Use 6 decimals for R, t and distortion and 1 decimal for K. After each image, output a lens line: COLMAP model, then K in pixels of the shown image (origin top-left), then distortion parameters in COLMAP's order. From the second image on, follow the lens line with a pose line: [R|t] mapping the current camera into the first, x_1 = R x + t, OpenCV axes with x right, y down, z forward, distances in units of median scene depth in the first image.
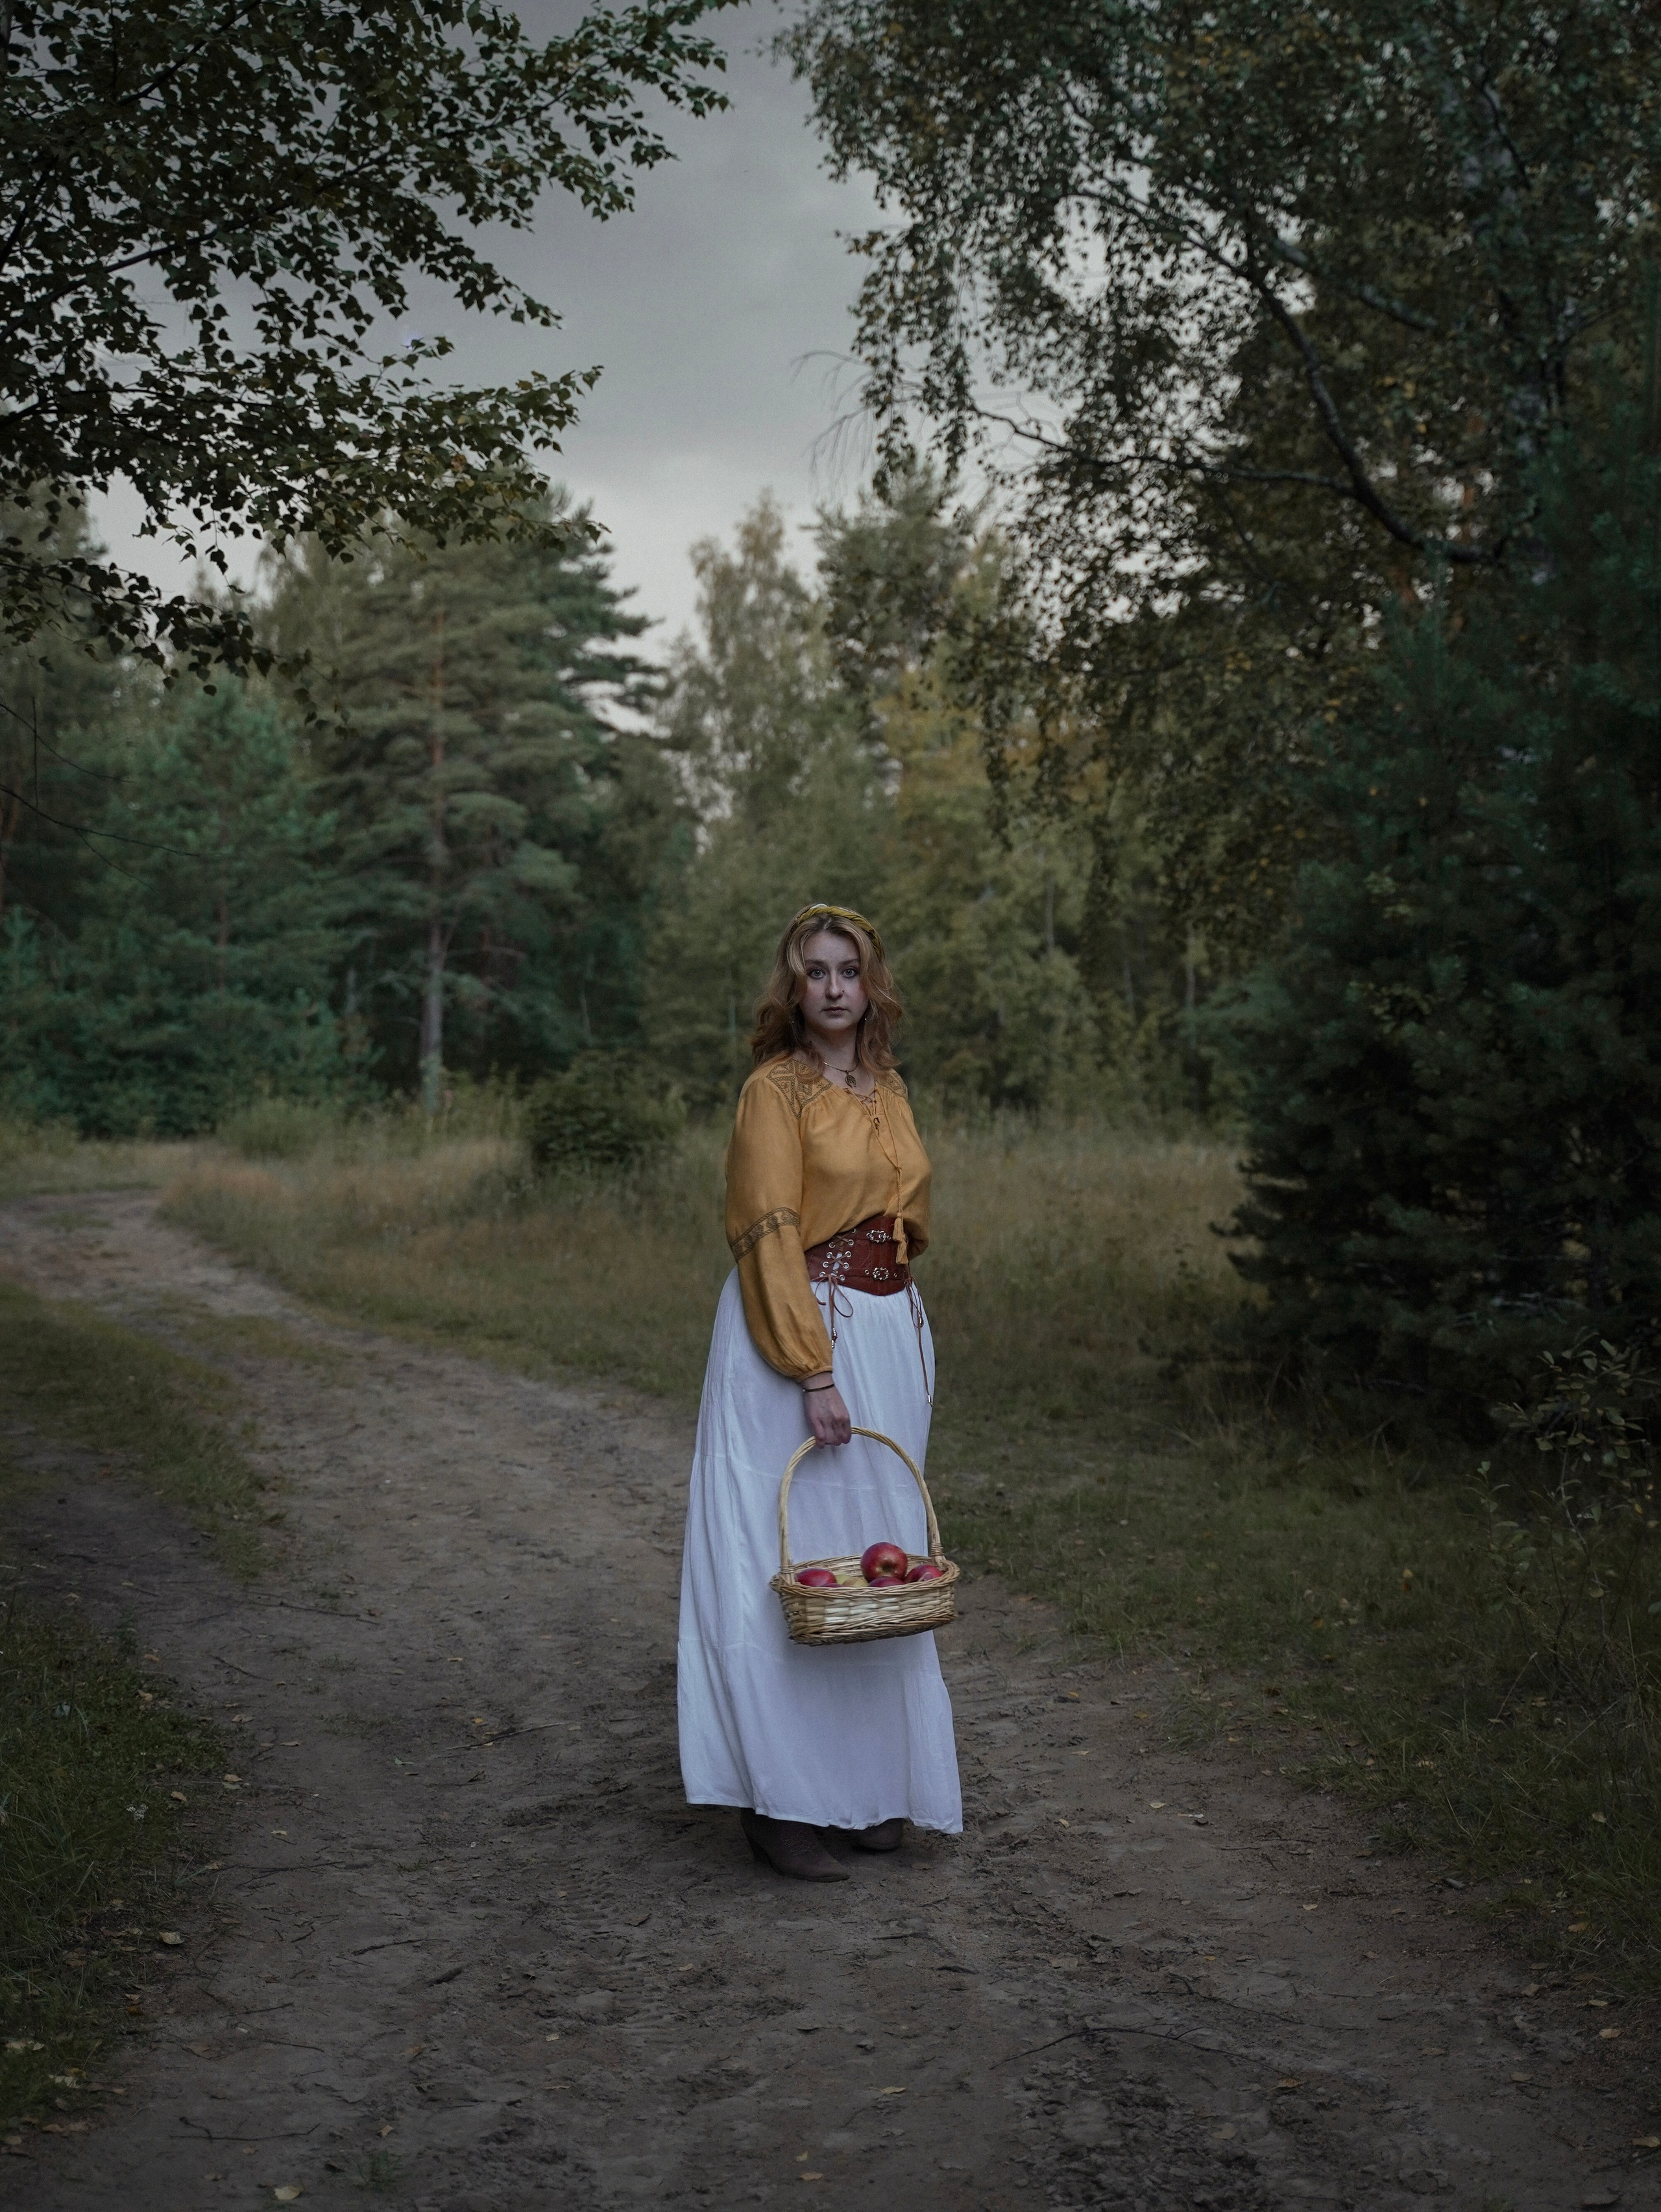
lens RADIAL K [[3397.0, 0, 830.5], [0, 3397.0, 1106.0], [0, 0, 1]] dist [0.098486, 0.145357]
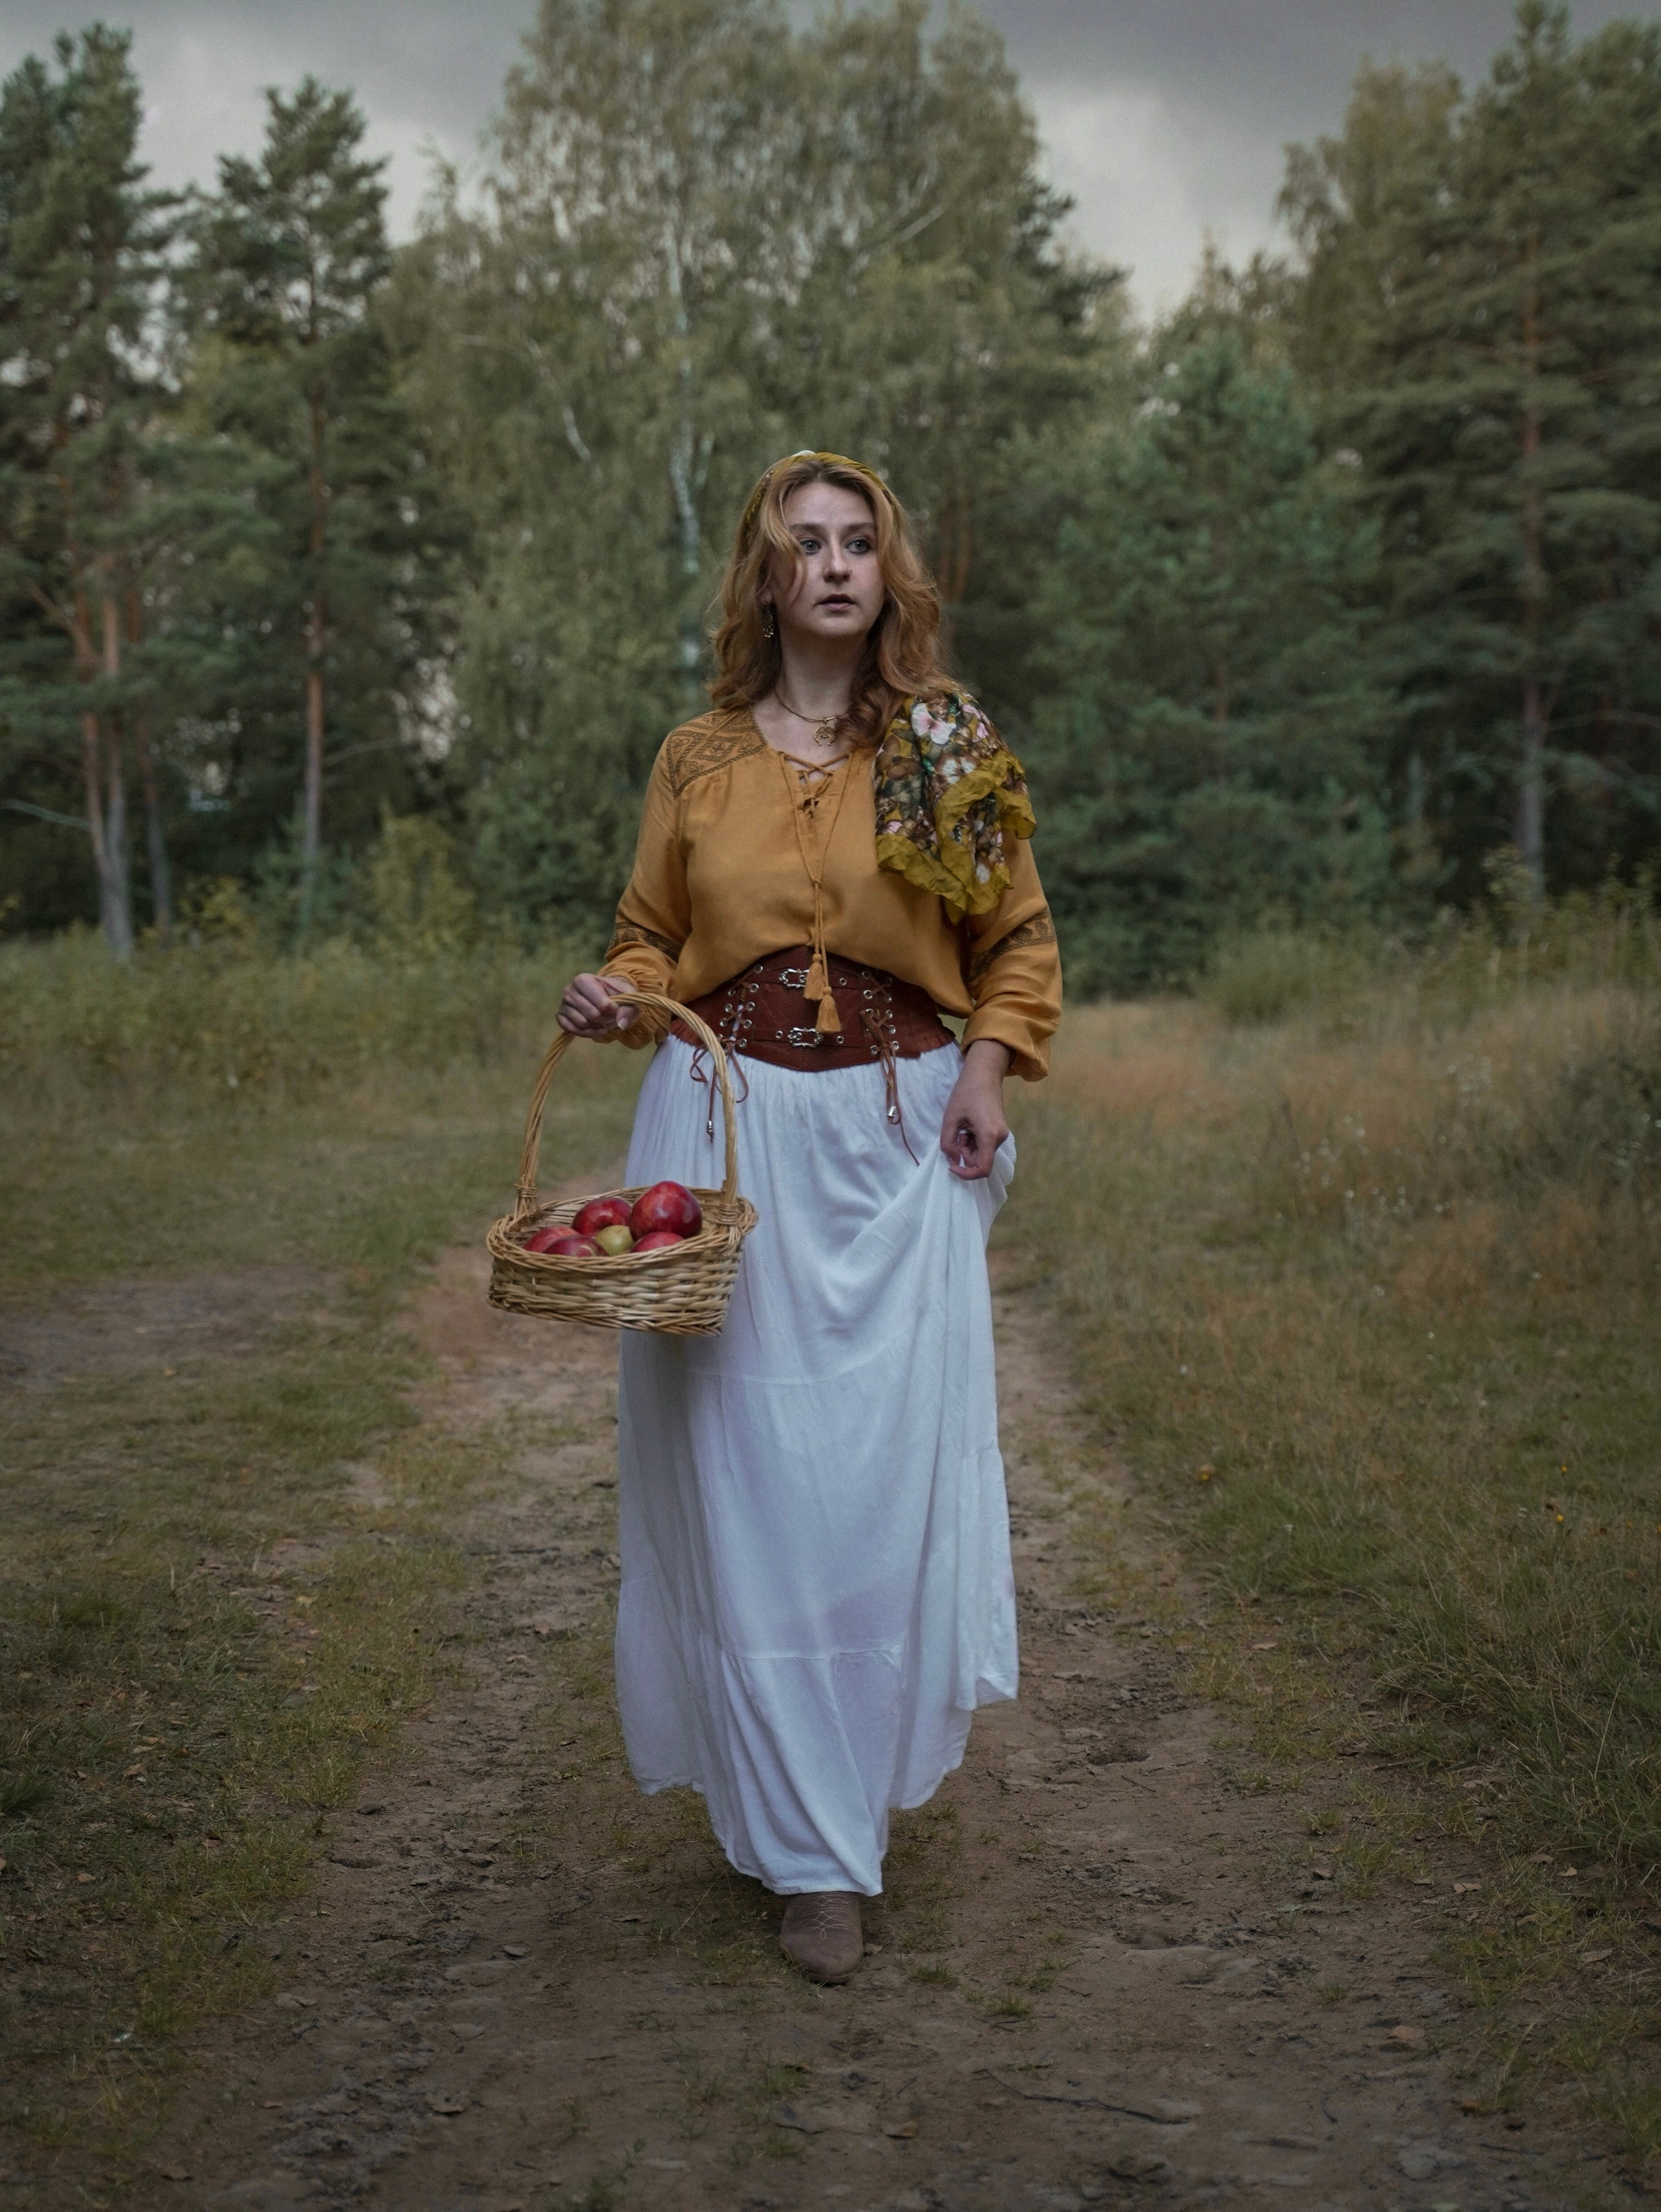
lens RADIAL K [[3529.8, 0, 830.5], [0, 3529.8, 1106.0], [0, 0, 1]] dist [0.062541, 0.175532]
pose [[0.949138, -0.014144, -0.314543, -0.105587], [0.027505, 0.998896, 0.038078, 0.009598], [0.313657, -0.044793, 0.948479, 1.121280]]
